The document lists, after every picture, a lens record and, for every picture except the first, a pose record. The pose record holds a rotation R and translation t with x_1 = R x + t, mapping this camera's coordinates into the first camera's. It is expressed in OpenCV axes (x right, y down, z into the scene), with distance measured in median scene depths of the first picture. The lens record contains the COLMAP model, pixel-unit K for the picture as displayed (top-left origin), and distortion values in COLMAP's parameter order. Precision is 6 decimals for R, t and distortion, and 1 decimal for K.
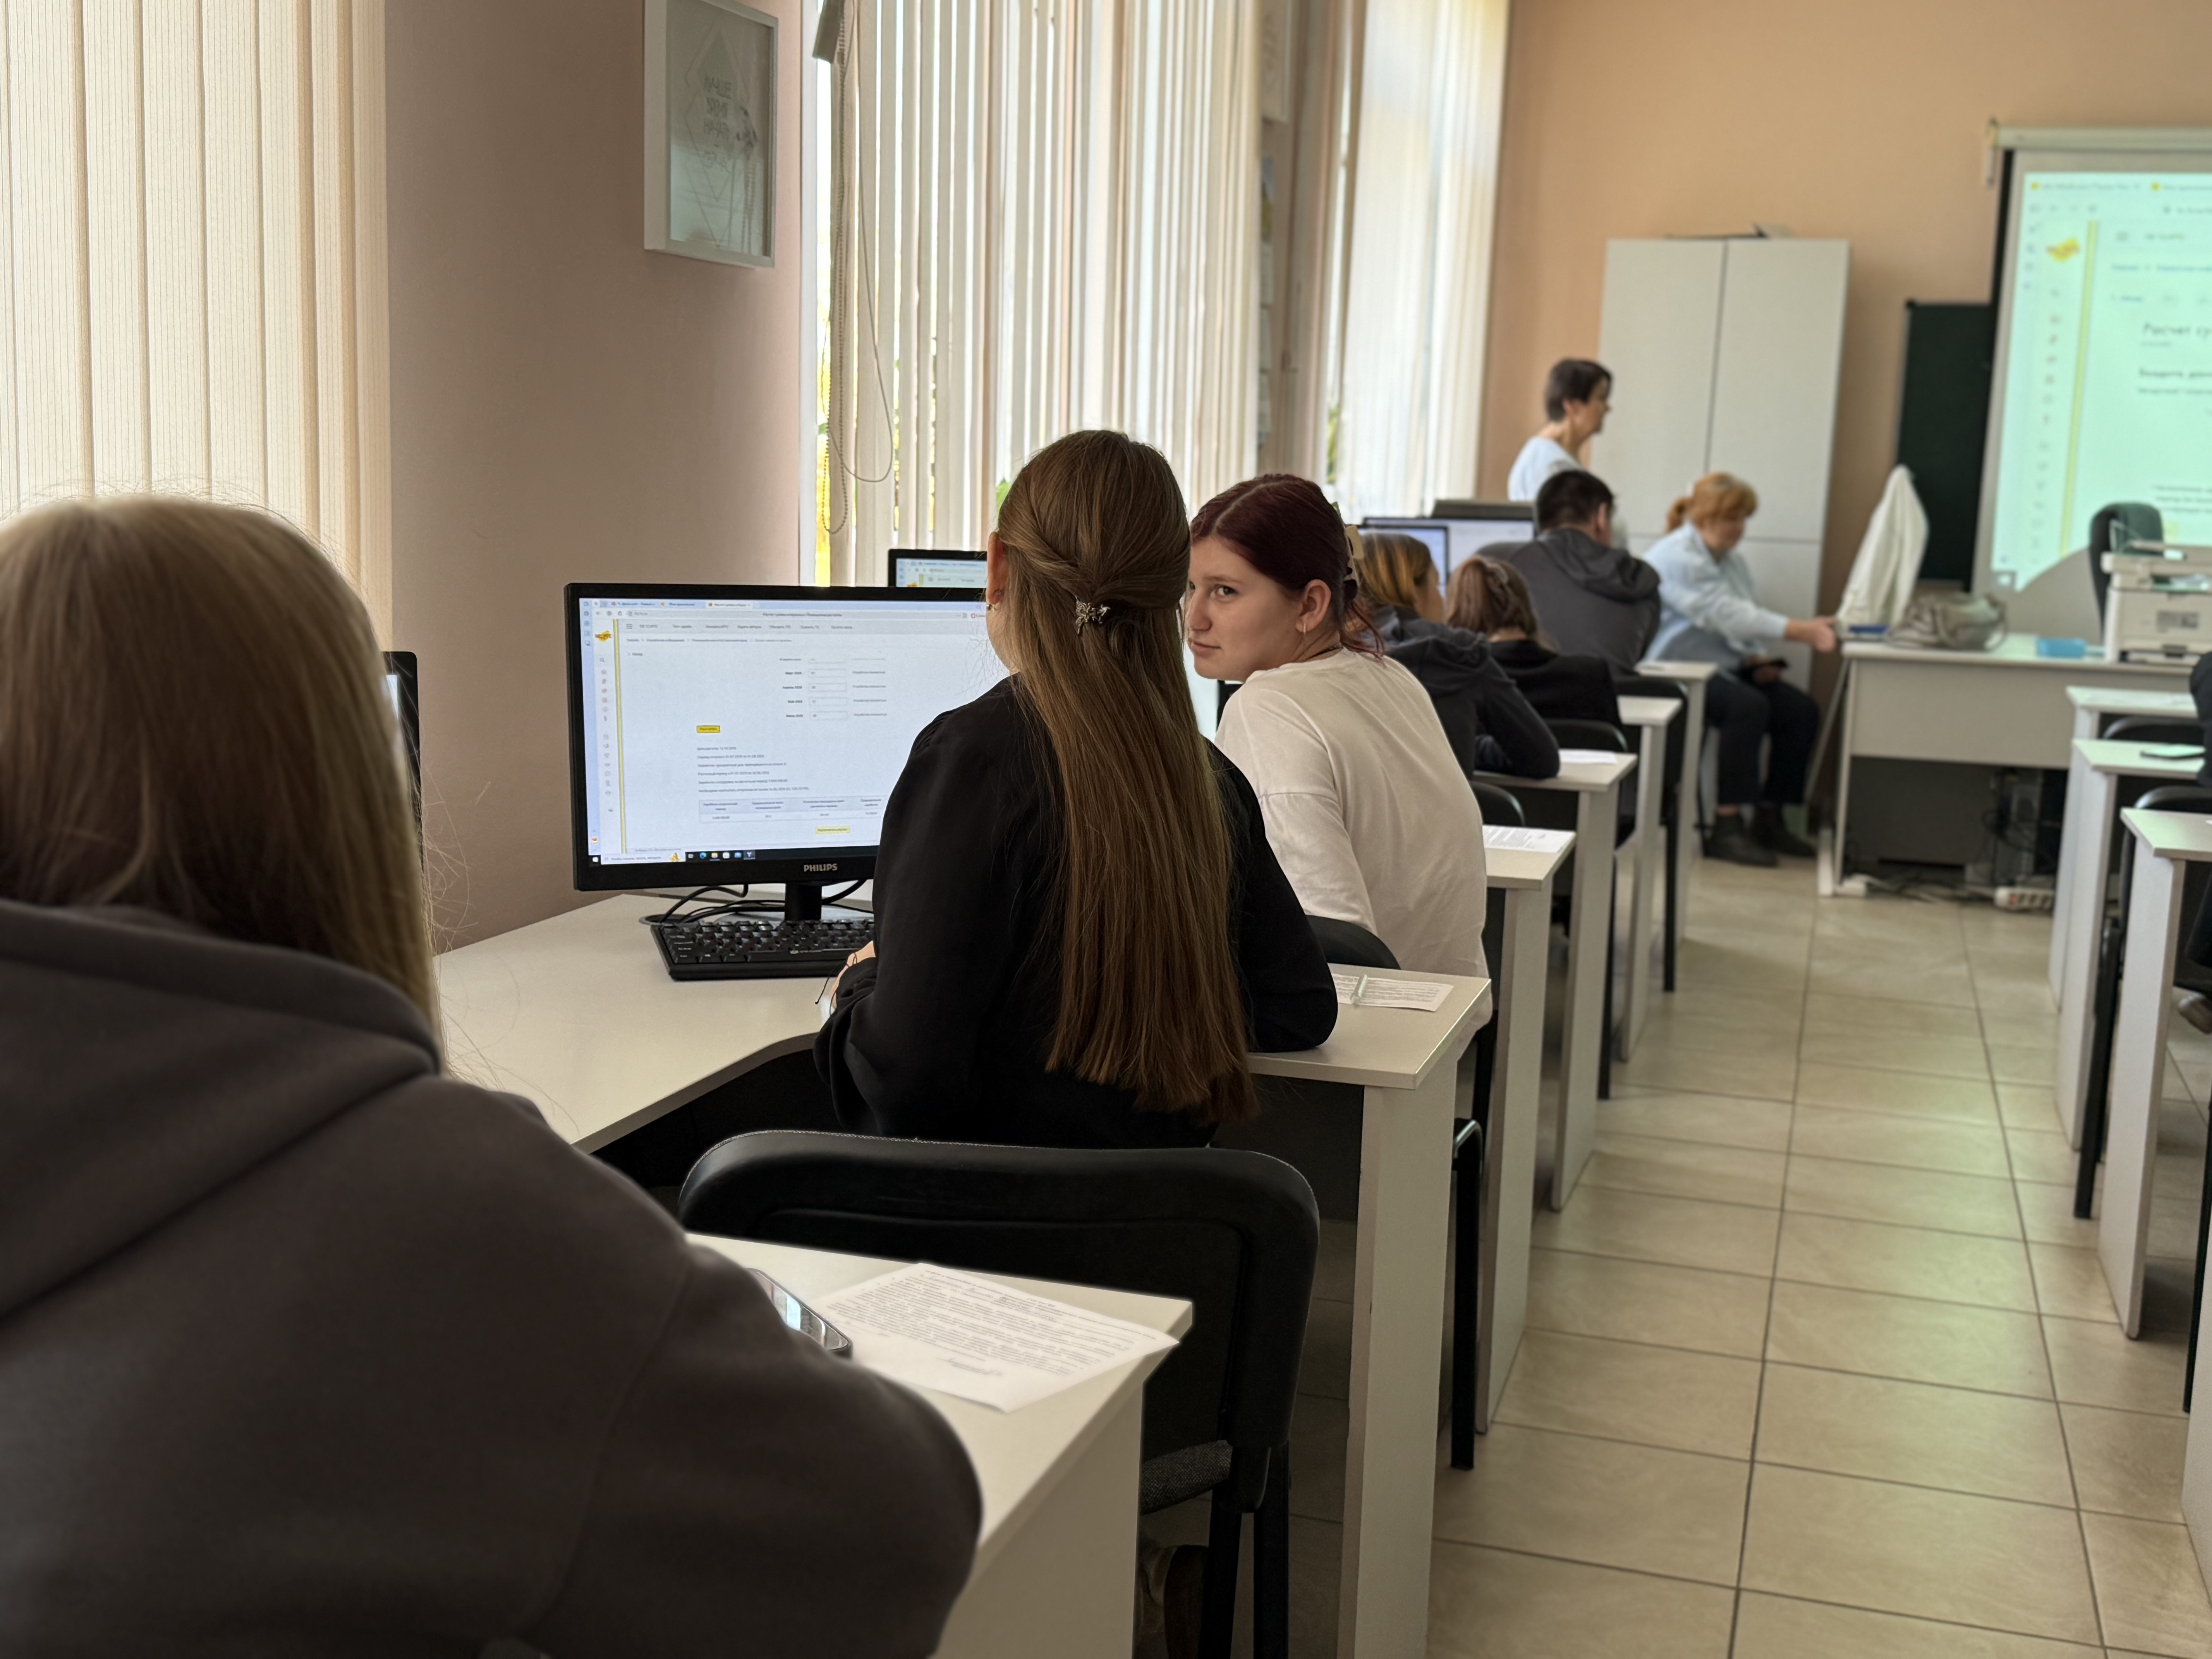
lens RADIAL K [[2580.5, 0, 1128.3], [0, 2580.5, 834.5], [0, 0, 1]] dist [0.077711, 0.000000]
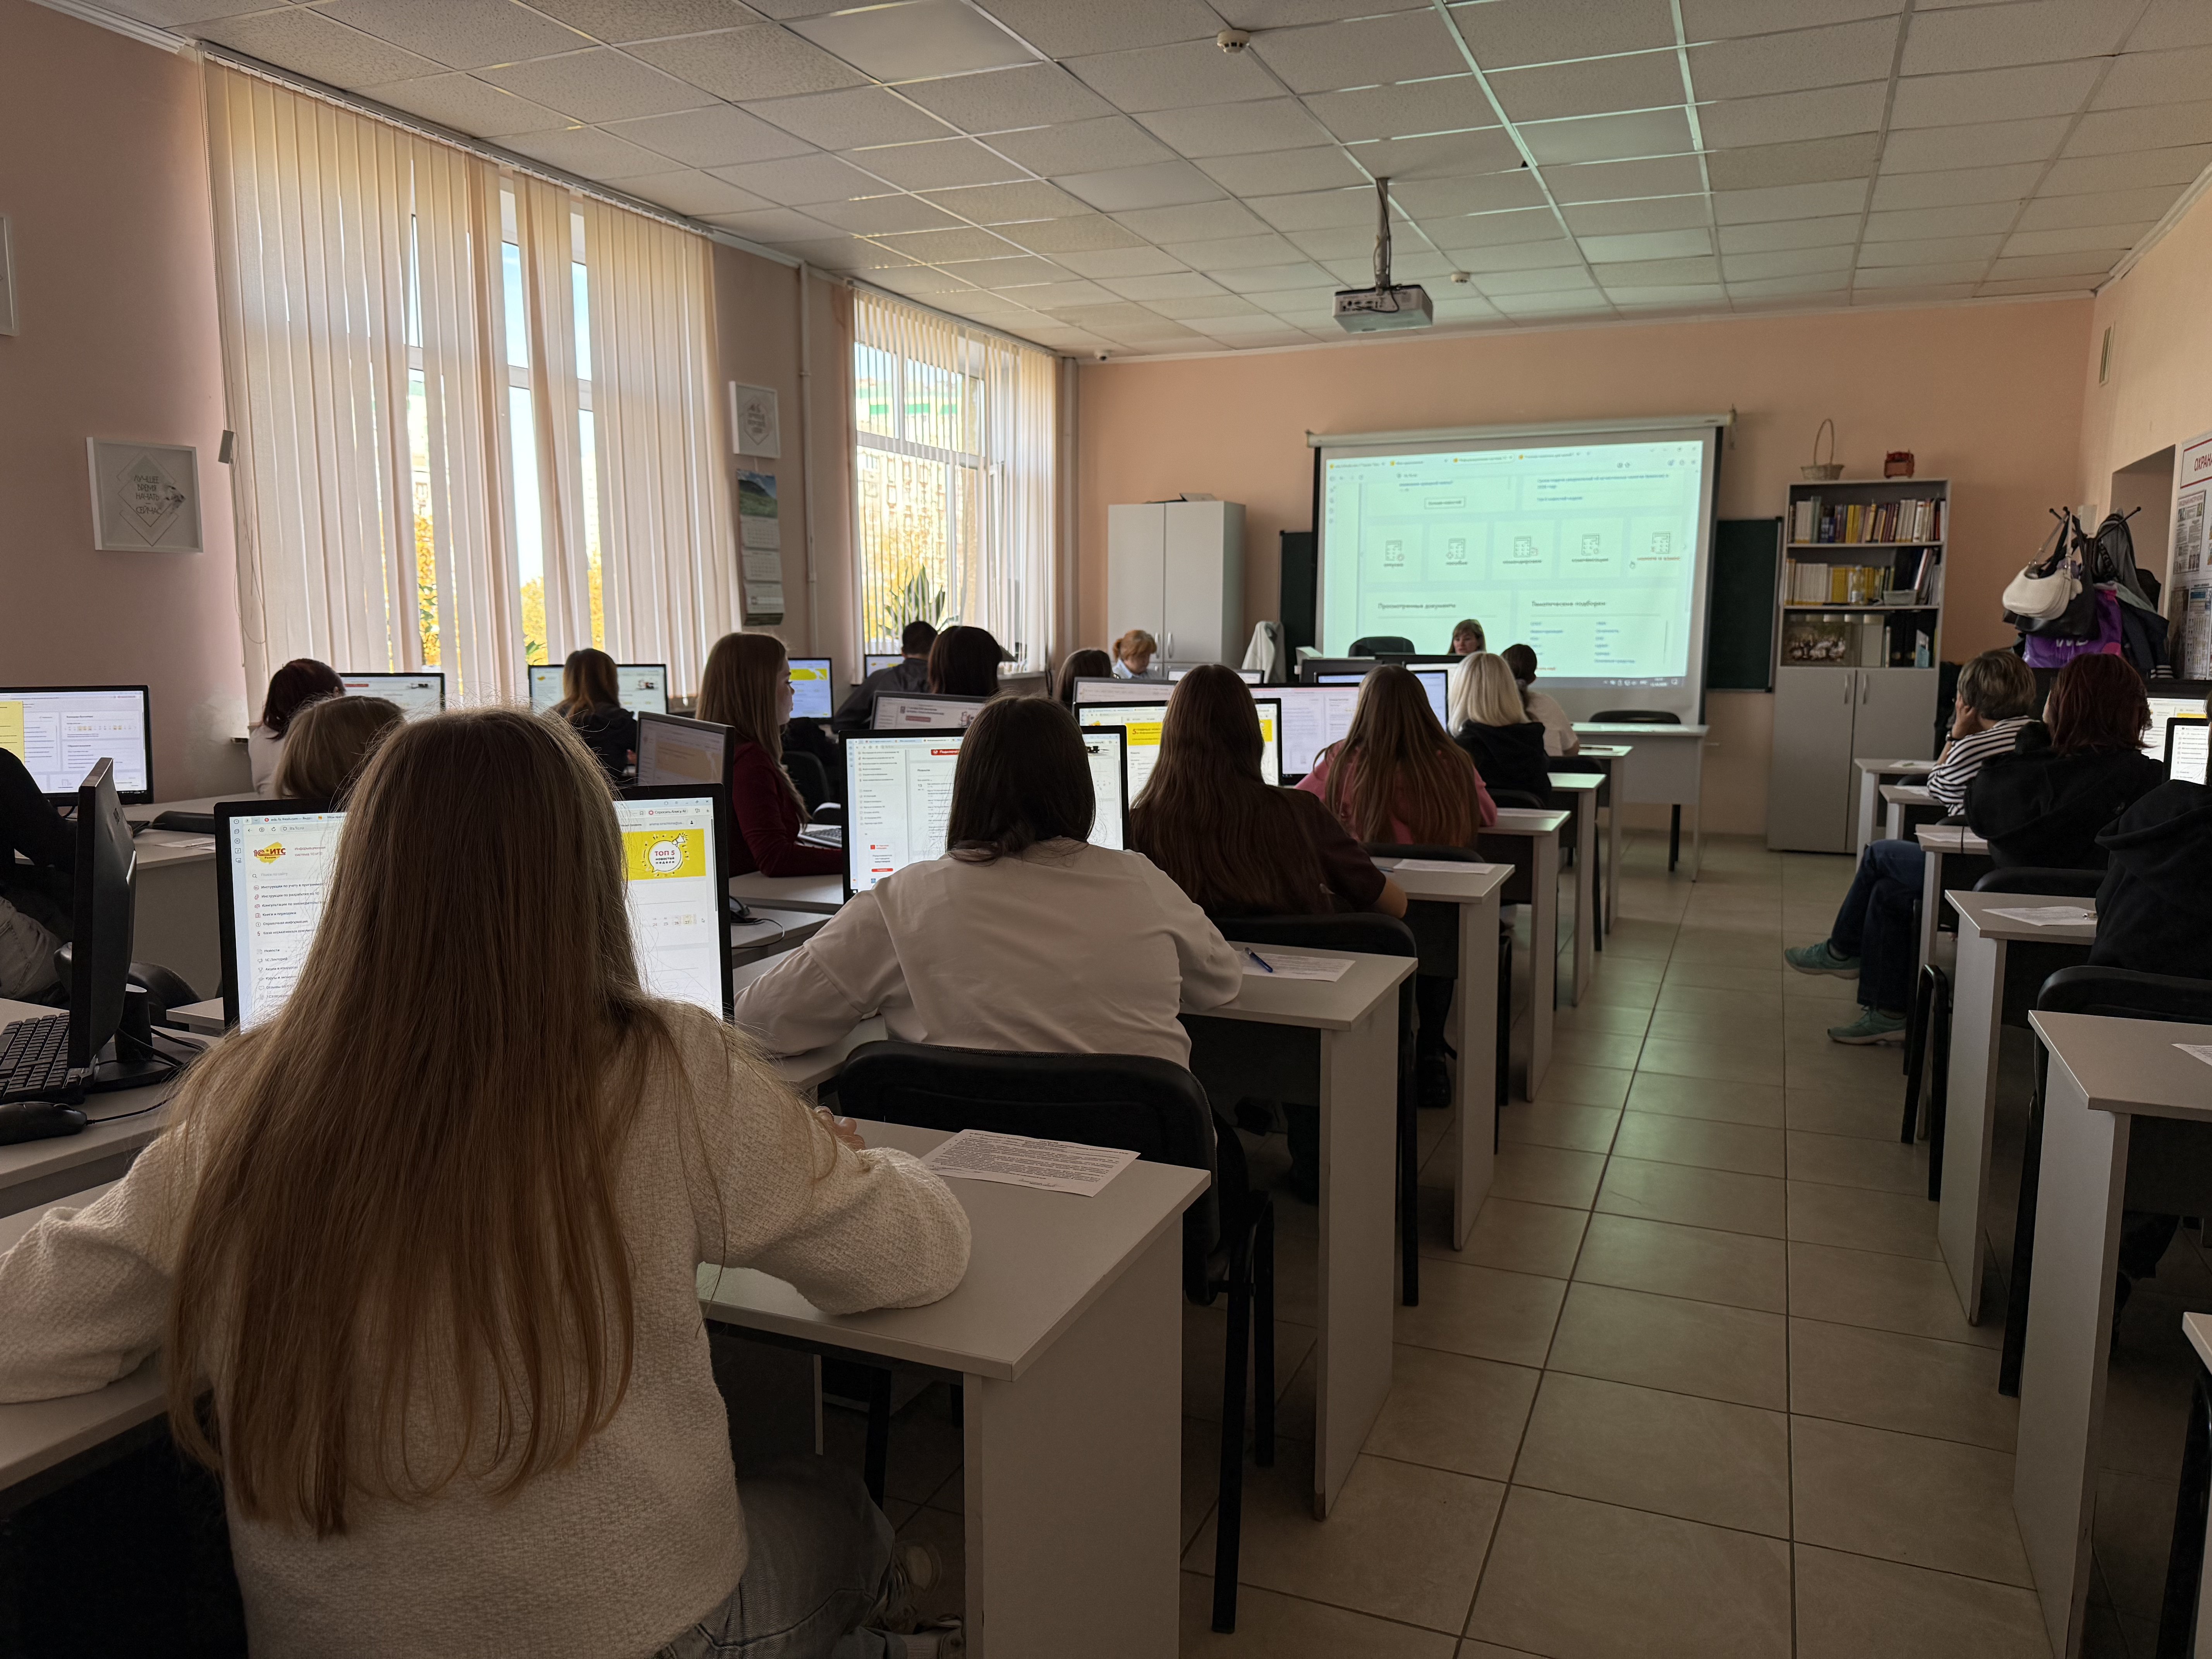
lens RADIAL K [[1563.7, 0, 1098.5], [0, 1563.7, 834.1], [0, 0, 1]] dist [0.067692, -0.074197]
pose [[0.991489, -0.021587, -0.128390, 0.364454], [0.019388, 0.999644, -0.018350, 0.031937], [0.128740, 0.015704, 0.991554, -0.128624]]
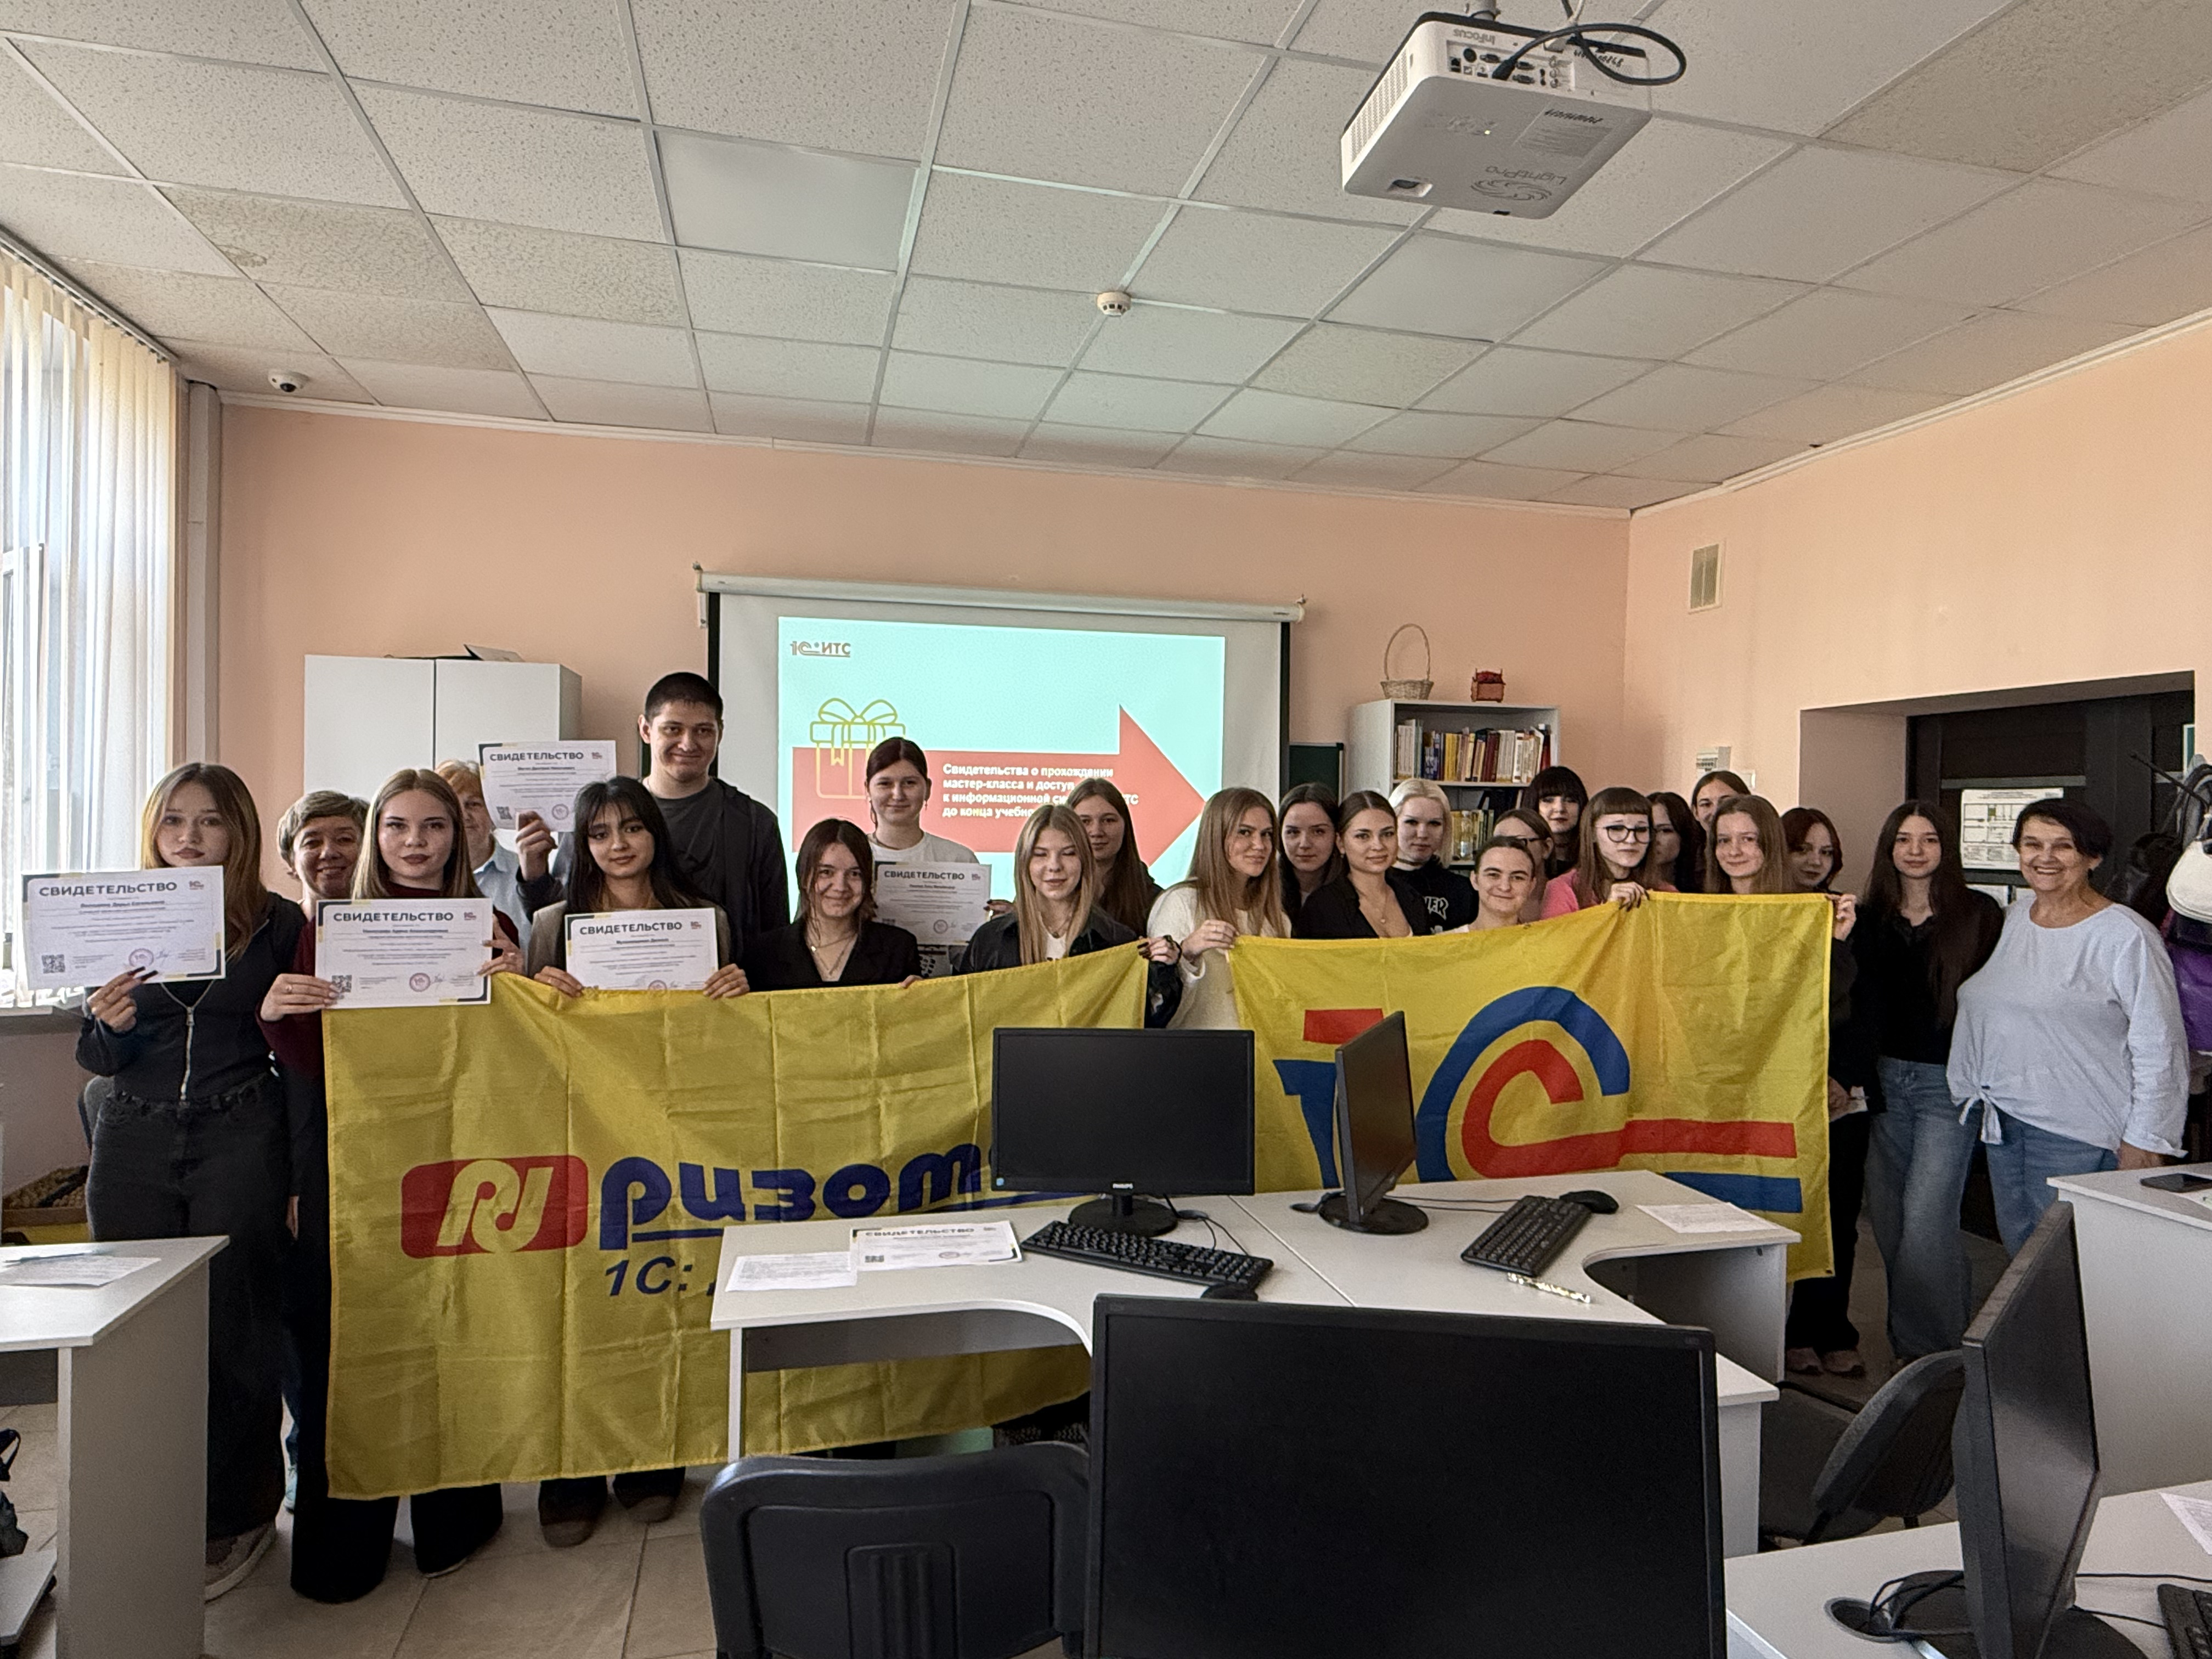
lens RADIAL K [[1272.0, 0, 1095.0], [0, 1272.0, 830.9], [0, 0, 1]] dist [0.003809, -0.000568]
pose [[0.868304, -0.033637, 0.494890, 0.233093], [0.095140, 0.990468, -0.099606, -0.102335], [-0.486822, 0.133572, 0.863228, 0.525125]]
